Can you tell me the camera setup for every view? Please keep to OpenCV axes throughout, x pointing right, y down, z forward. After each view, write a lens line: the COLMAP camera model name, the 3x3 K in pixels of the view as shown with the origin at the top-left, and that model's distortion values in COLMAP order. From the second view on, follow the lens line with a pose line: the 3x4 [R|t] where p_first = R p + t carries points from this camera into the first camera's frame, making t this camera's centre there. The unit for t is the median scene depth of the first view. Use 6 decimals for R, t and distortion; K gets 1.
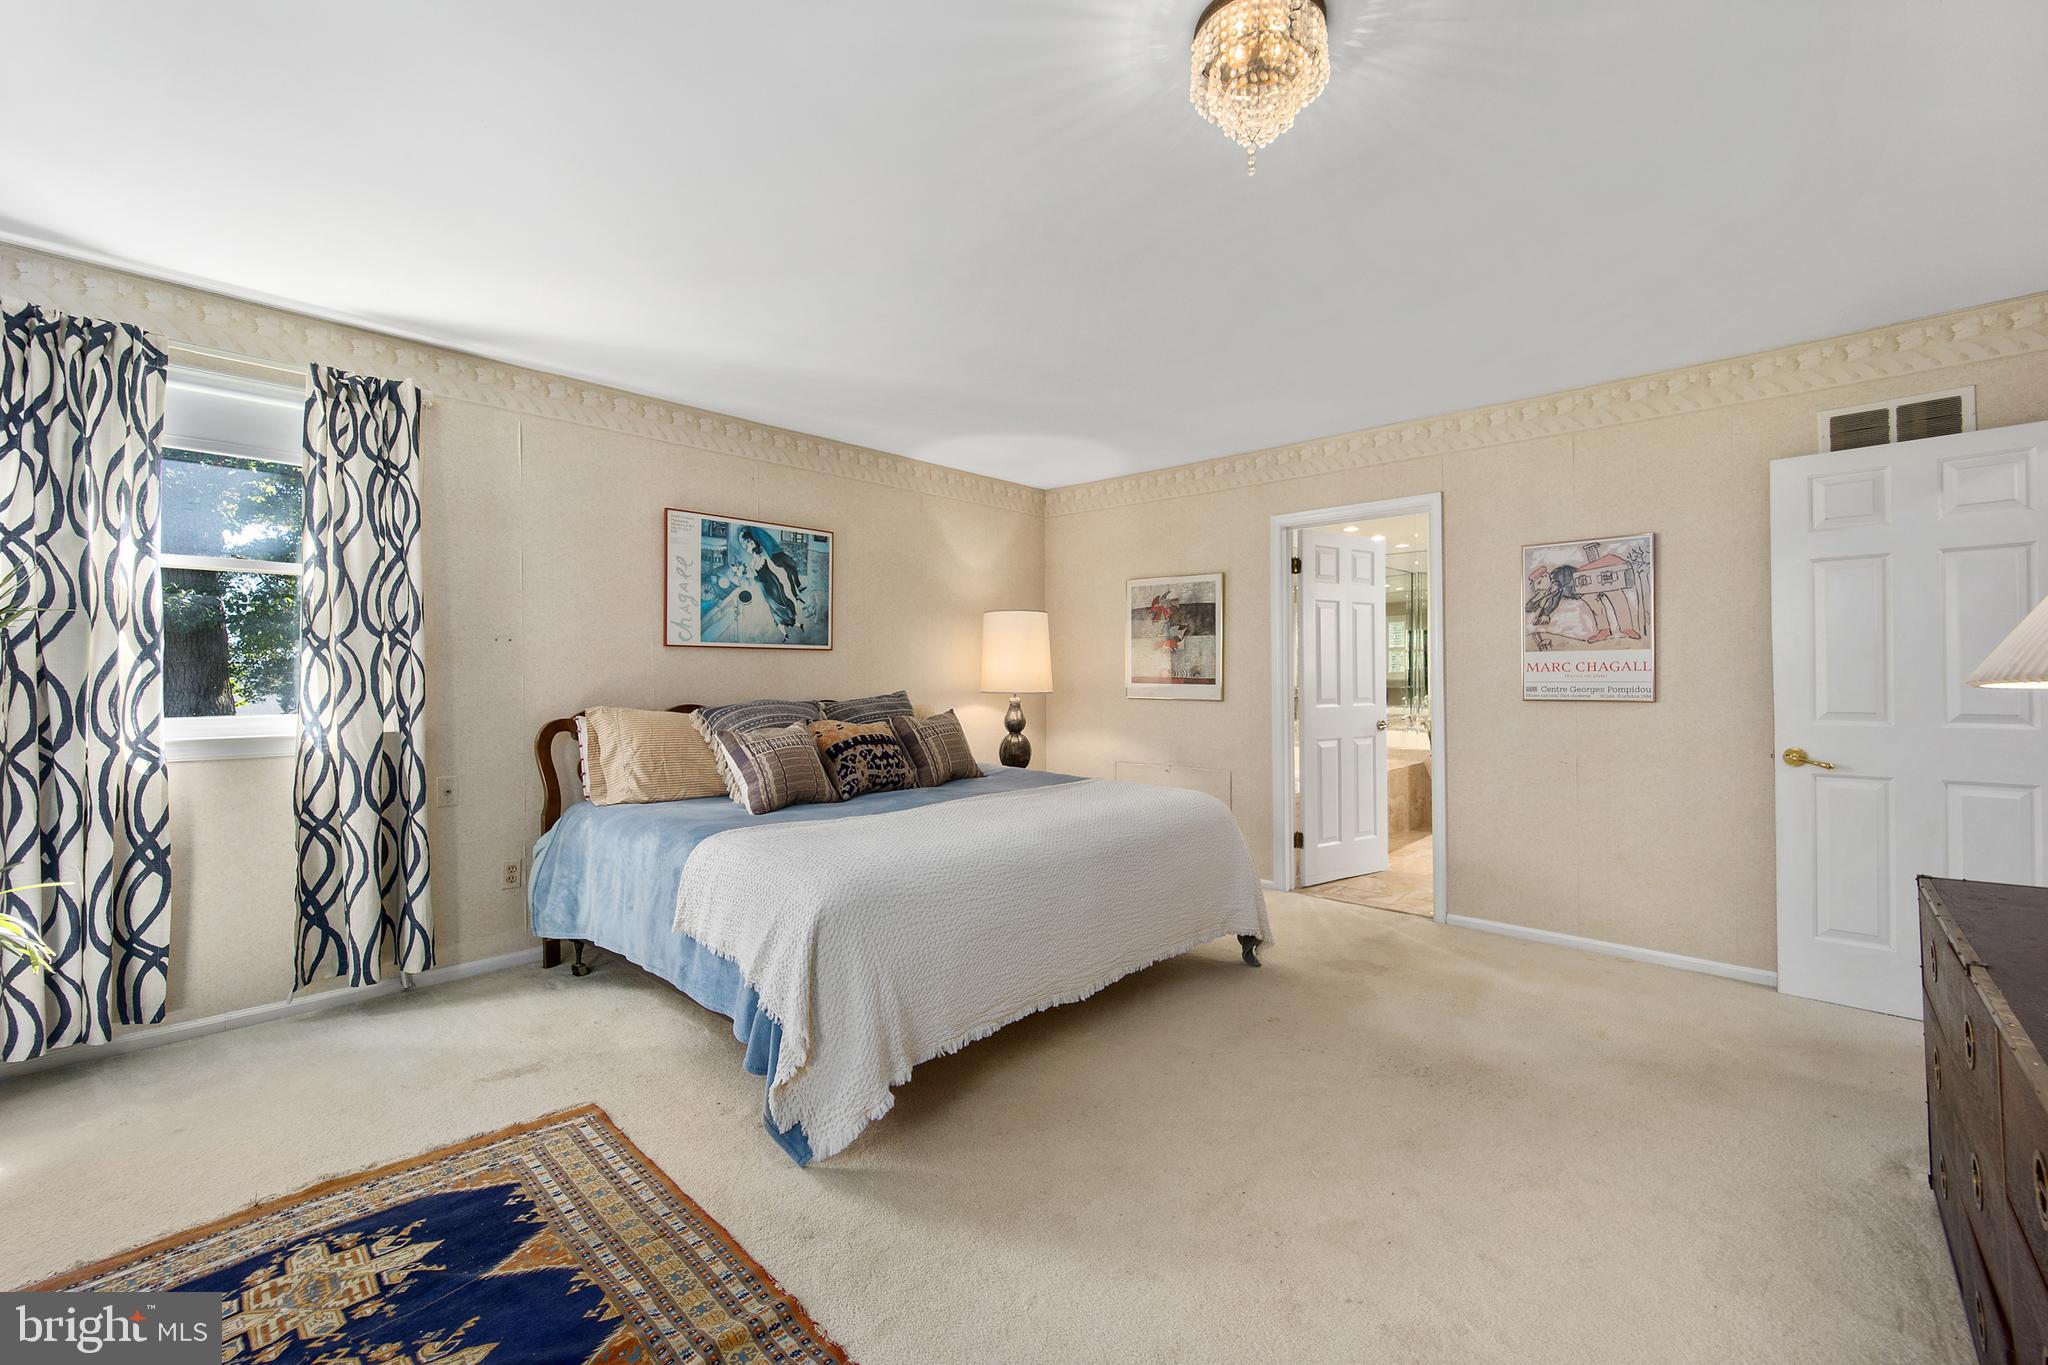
lens RADIAL K [[900.5, 0, 1029.4], [0, 900.5, 675.0], [0, 0, 1]] dist [-0.011994, 0.000381]
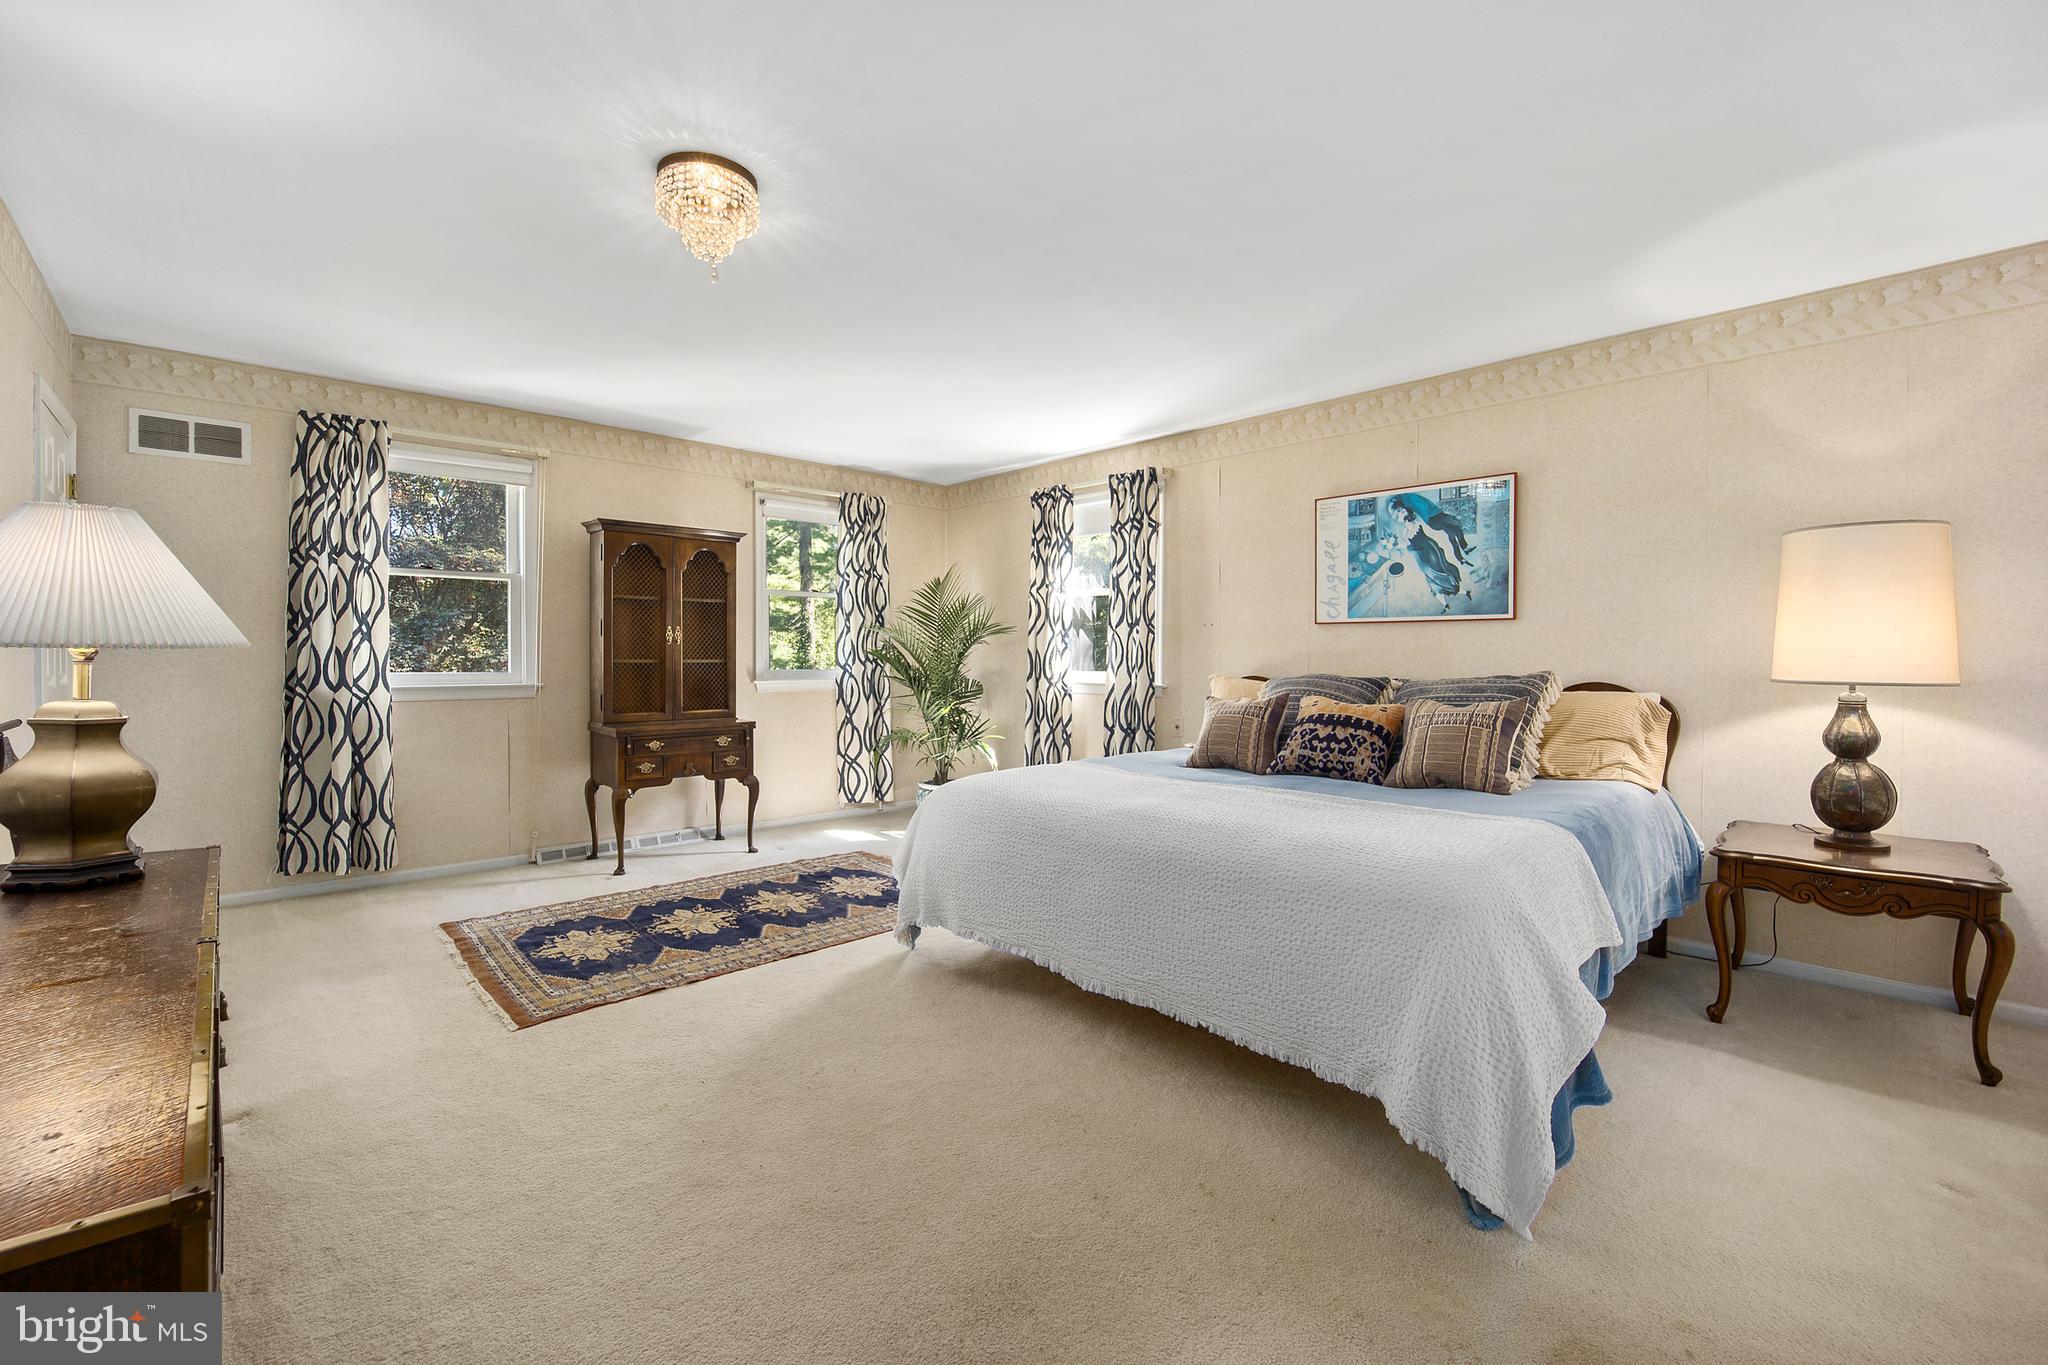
lens RADIAL K [[900.5, 0, 1029.4], [0, 900.5, 675.0], [0, 0, 1]] dist [-0.011994, 0.000381]
pose [[-0.121635, 0.024202, -0.992280, 0.699934], [-0.002907, 0.999690, 0.024739, 0.004247], [0.992571, 0.005893, -0.121527, 0.736057]]
